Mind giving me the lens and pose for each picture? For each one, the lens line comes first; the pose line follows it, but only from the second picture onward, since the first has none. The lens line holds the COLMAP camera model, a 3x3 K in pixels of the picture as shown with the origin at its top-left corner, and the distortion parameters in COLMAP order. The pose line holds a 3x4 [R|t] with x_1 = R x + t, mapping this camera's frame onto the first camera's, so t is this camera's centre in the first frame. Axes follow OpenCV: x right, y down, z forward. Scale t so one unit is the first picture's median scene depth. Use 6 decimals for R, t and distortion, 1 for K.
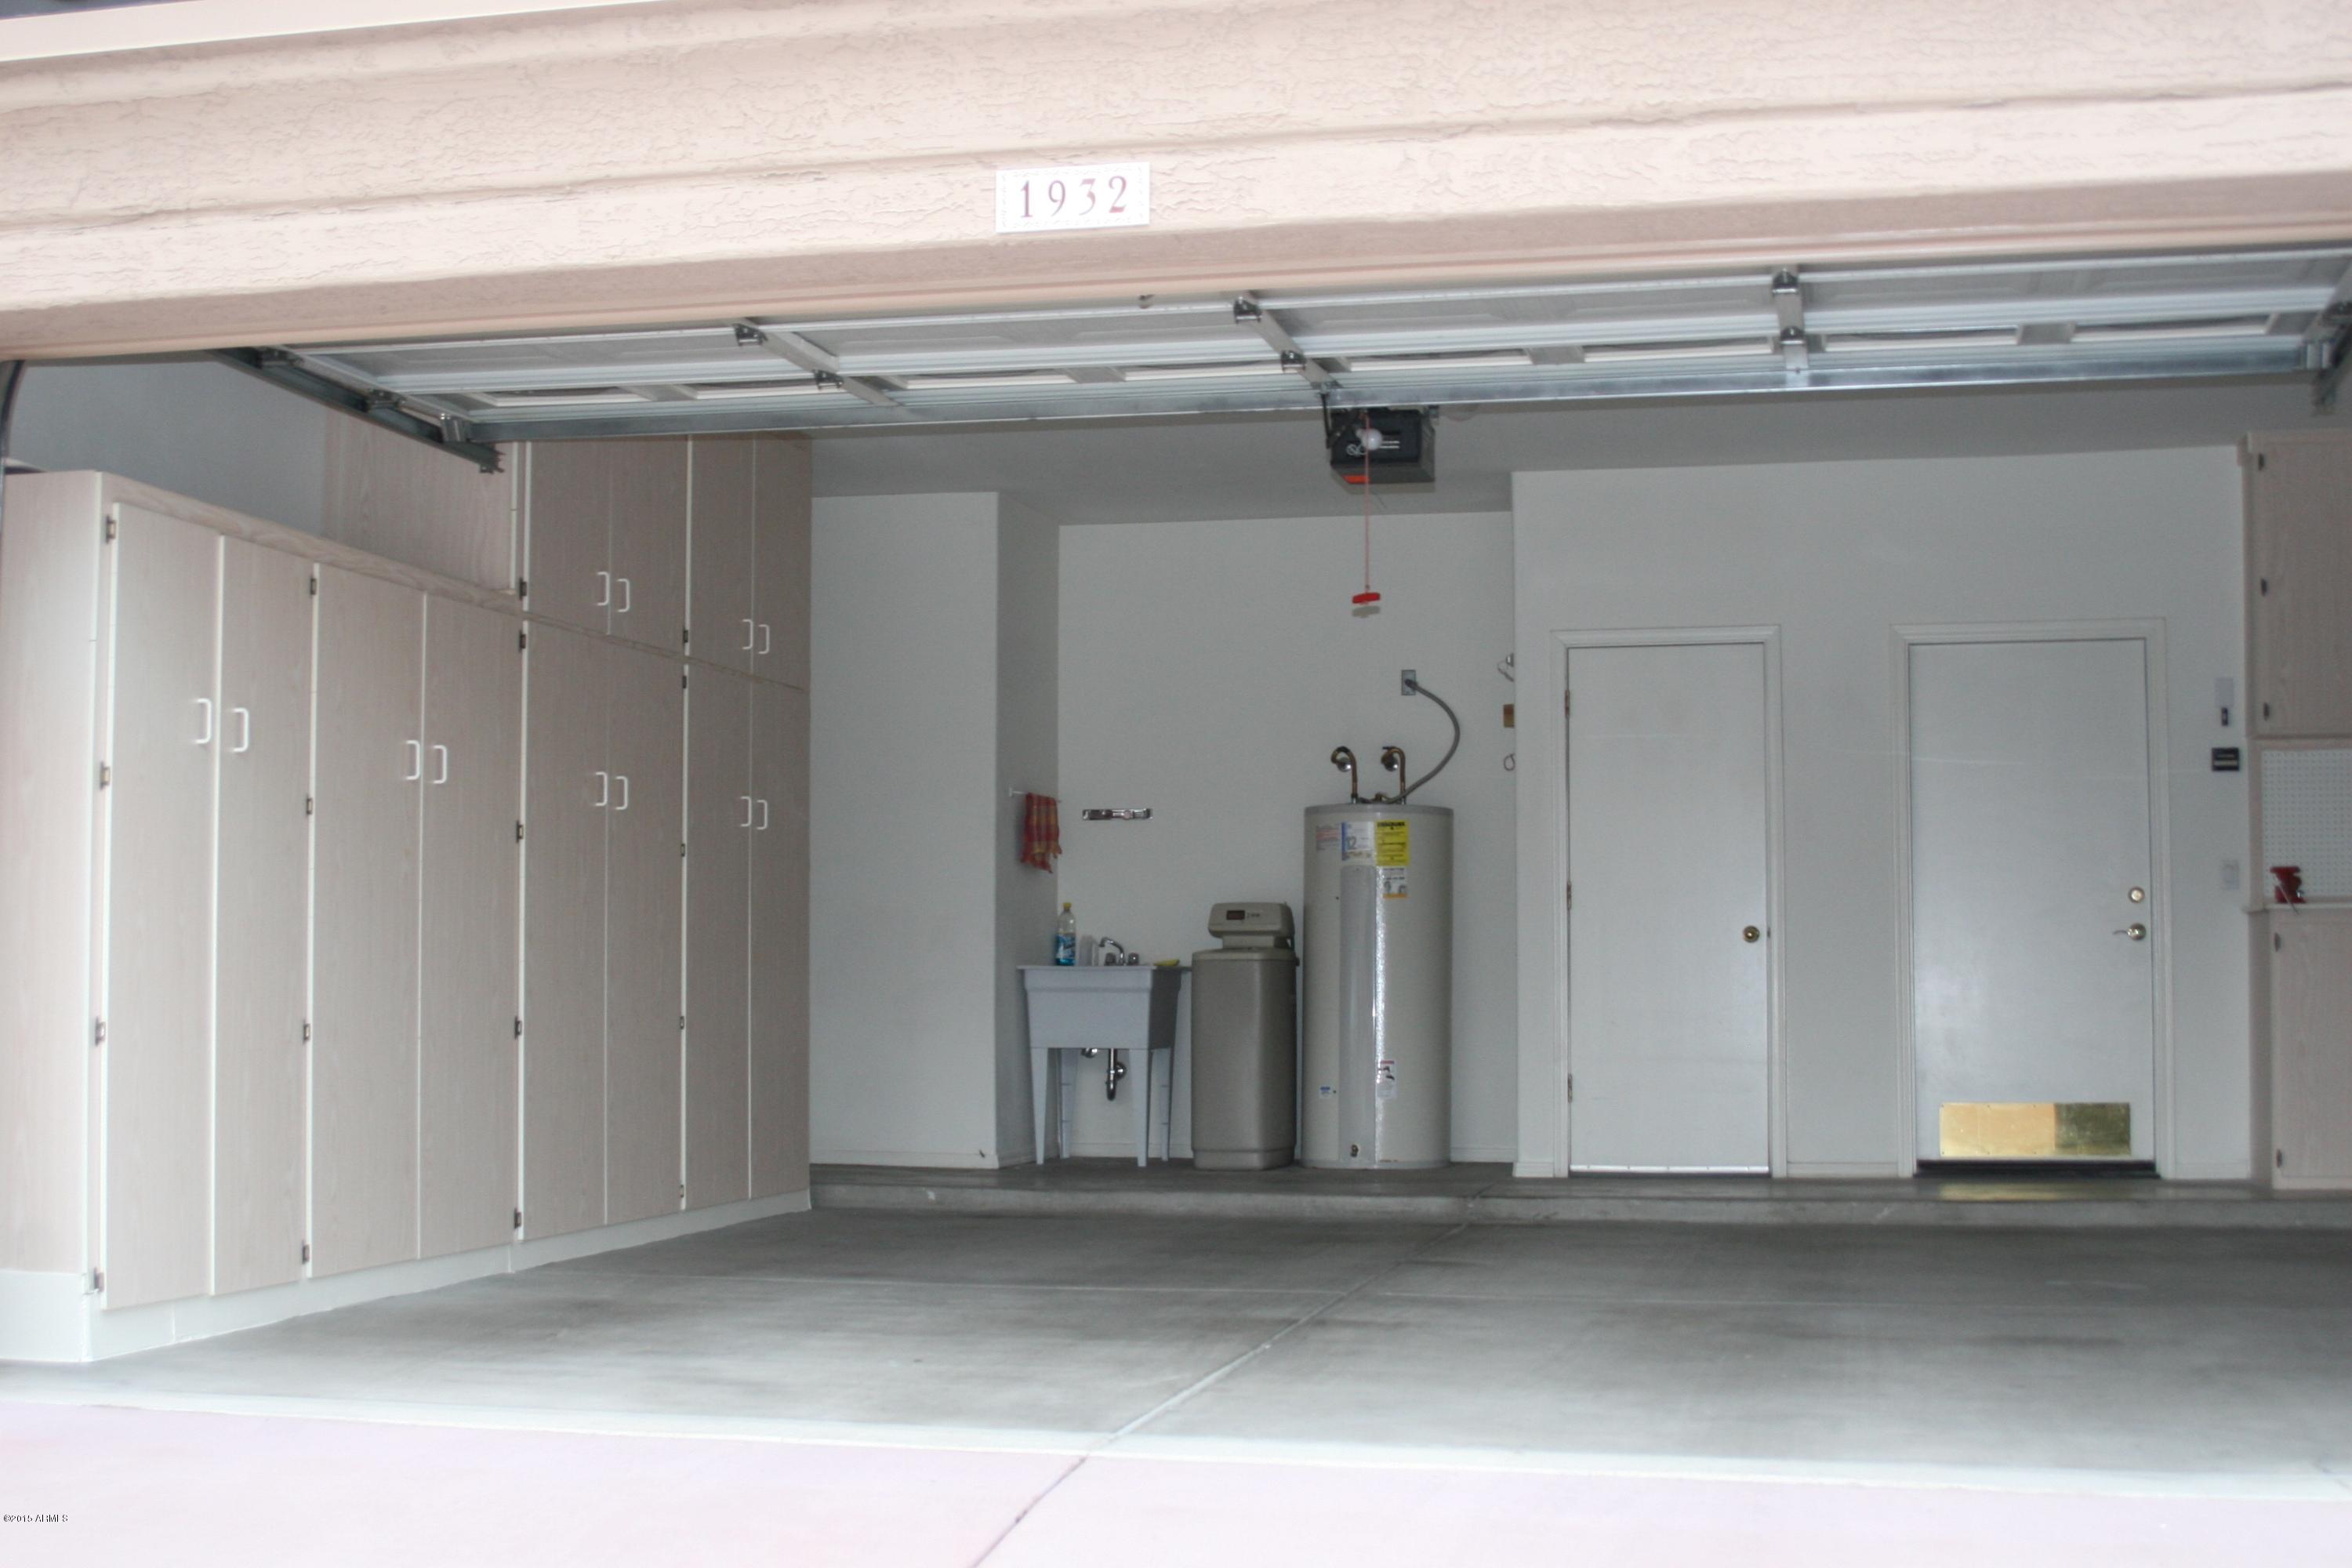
lens RADIAL K [[2968.3, 0, 1176.4], [0, 2968.3, 867.3], [0, 0, 1]] dist [-0.154458, 0.005428]
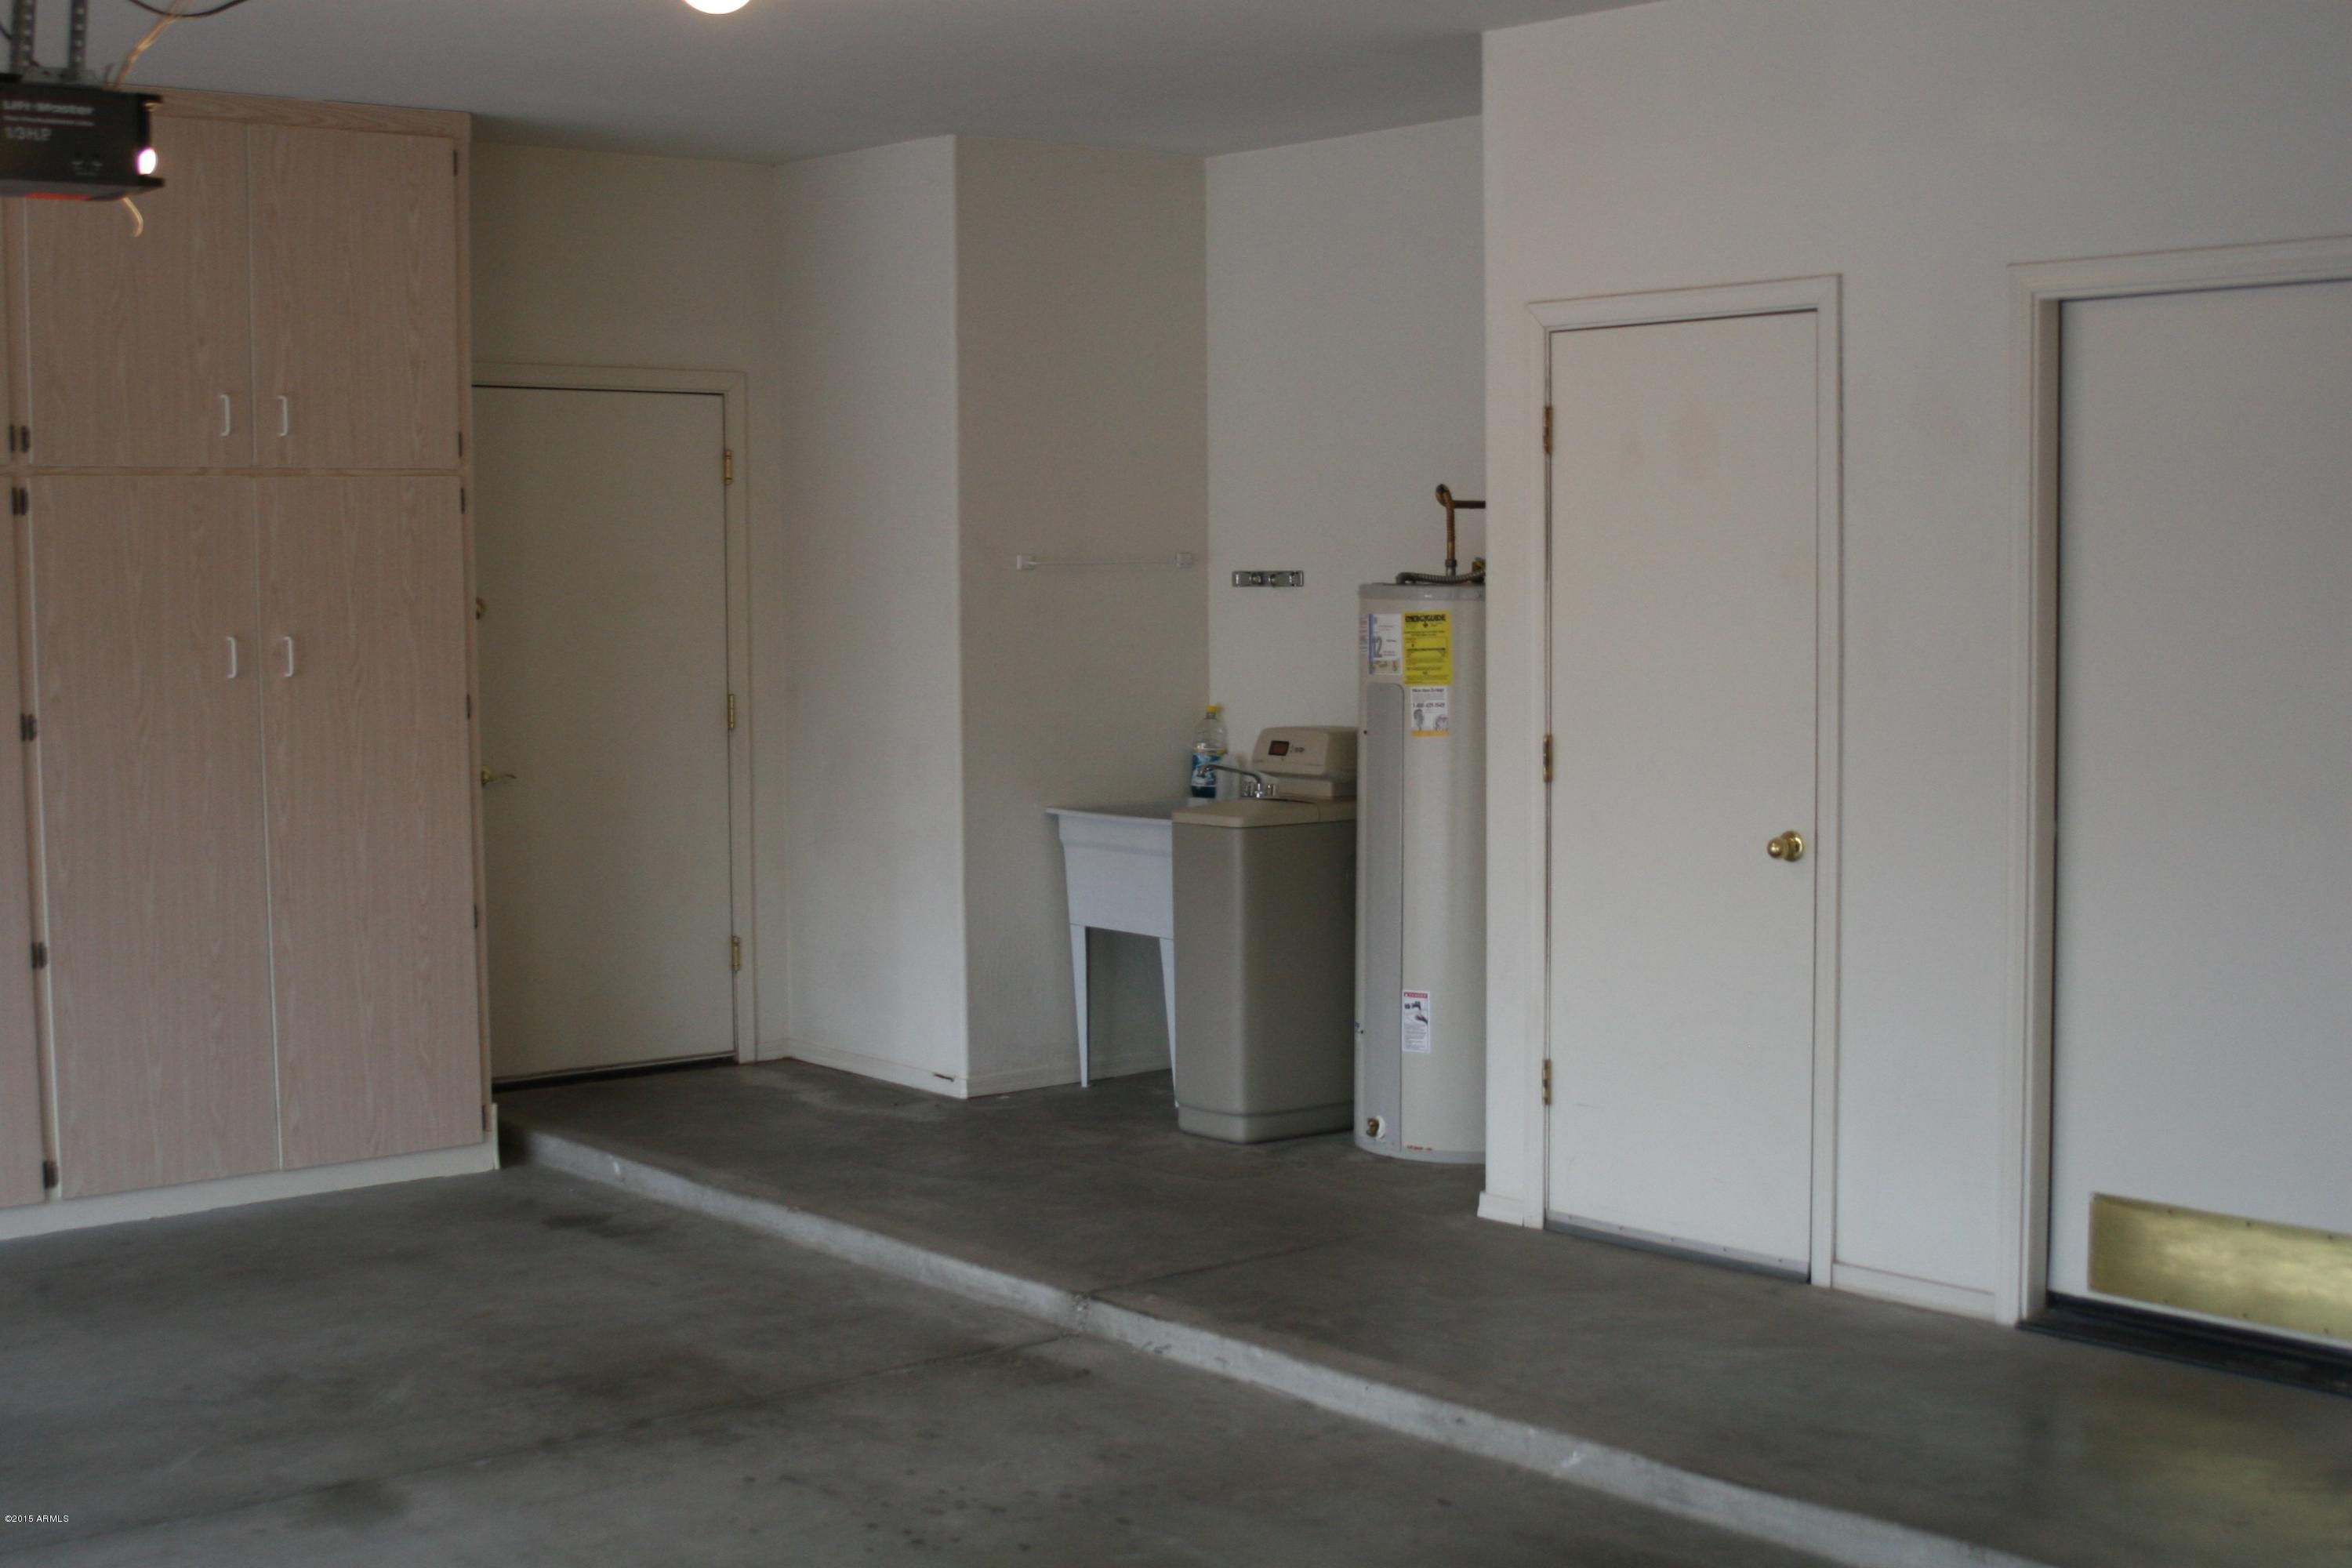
lens RADIAL K [[3042.3, 0, 1185.6], [0, 3042.3, 860.0], [0, 0, 1]] dist [-0.164299, 0.166062]
pose [[0.801440, 0.051932, -0.595816, 0.422213], [0.032102, 0.991051, 0.129562, -0.049321], [0.597212, -0.122964, 0.792602, 0.464442]]
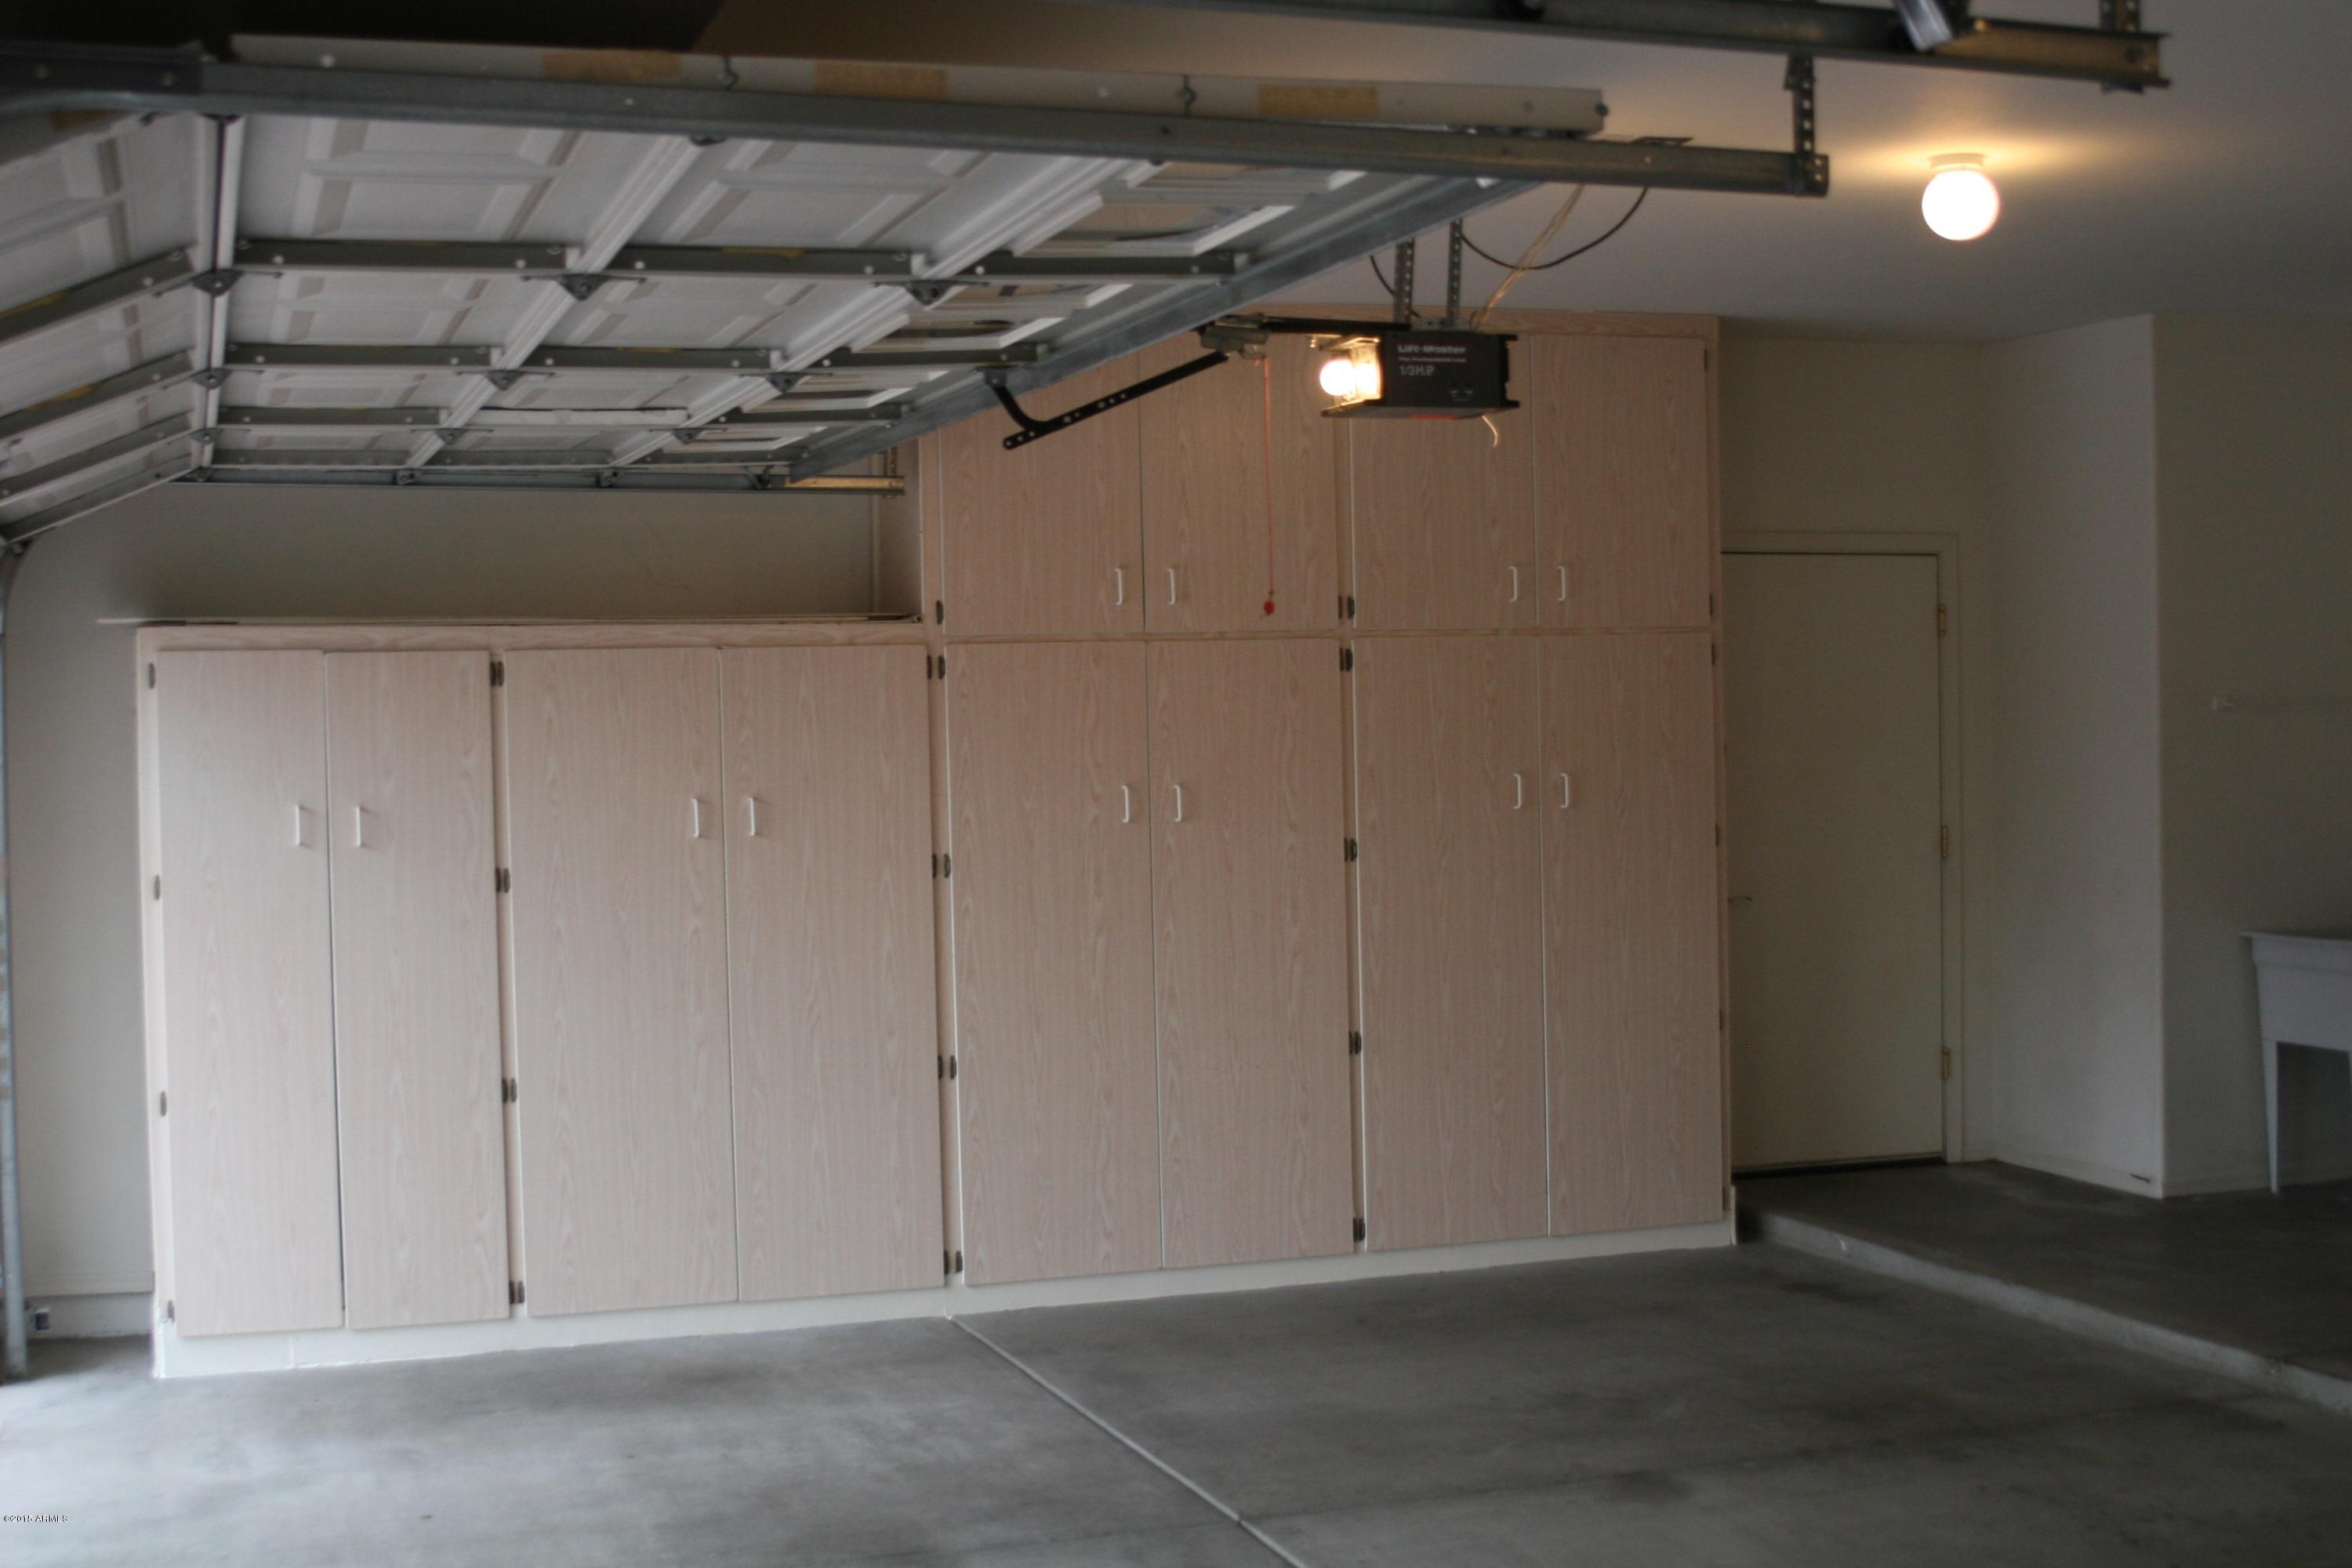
lens RADIAL K [[3042.3, 0, 1185.6], [0, 3042.3, 860.0], [0, 0, 1]] dist [-0.164299, 0.166062]
pose [[0.524249, 0.023366, -0.851244, 0.475464], [0.058369, 0.996287, 0.063294, -0.051423], [0.849562, -0.082869, 0.520938, 0.389854]]
